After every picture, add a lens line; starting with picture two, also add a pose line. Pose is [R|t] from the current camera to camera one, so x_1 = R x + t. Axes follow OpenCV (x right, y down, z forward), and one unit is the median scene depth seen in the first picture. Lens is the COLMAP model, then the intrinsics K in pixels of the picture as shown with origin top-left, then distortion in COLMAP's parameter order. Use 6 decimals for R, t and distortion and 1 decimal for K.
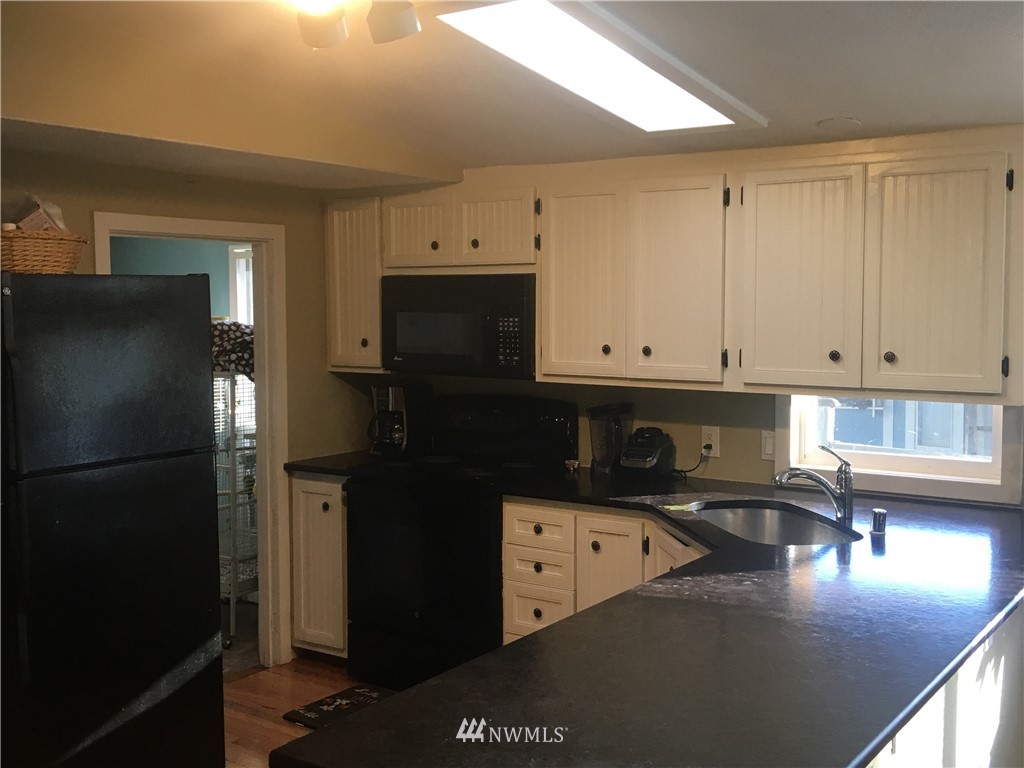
lens RADIAL K [[1145.4, 0, 511.5], [0, 1145.4, 377.9], [0, 0, 1]] dist [0.084131, 0.000000]
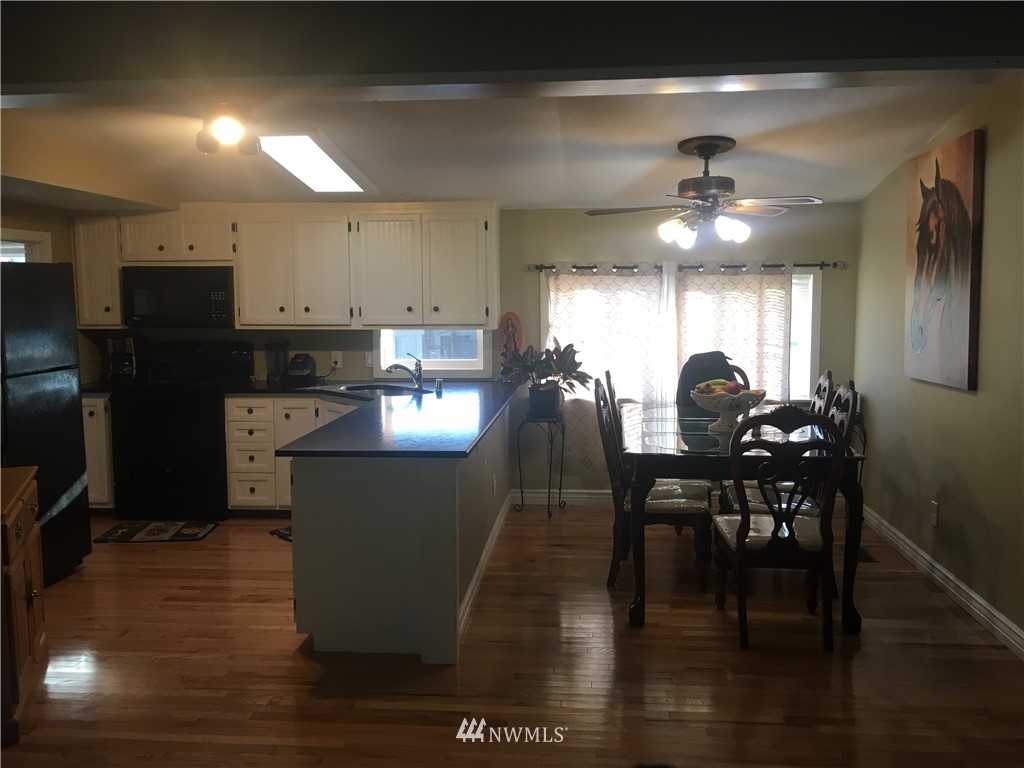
lens RADIAL K [[920.8, 0, 511.1], [0, 920.8, 385.3], [0, 0, 1]] dist [0.018557, -0.000523]
pose [[0.864706, -0.048778, 0.499903, -0.331944], [0.036957, 0.998754, 0.033527, 0.058952], [-0.500916, -0.010516, 0.865432, -0.424504]]
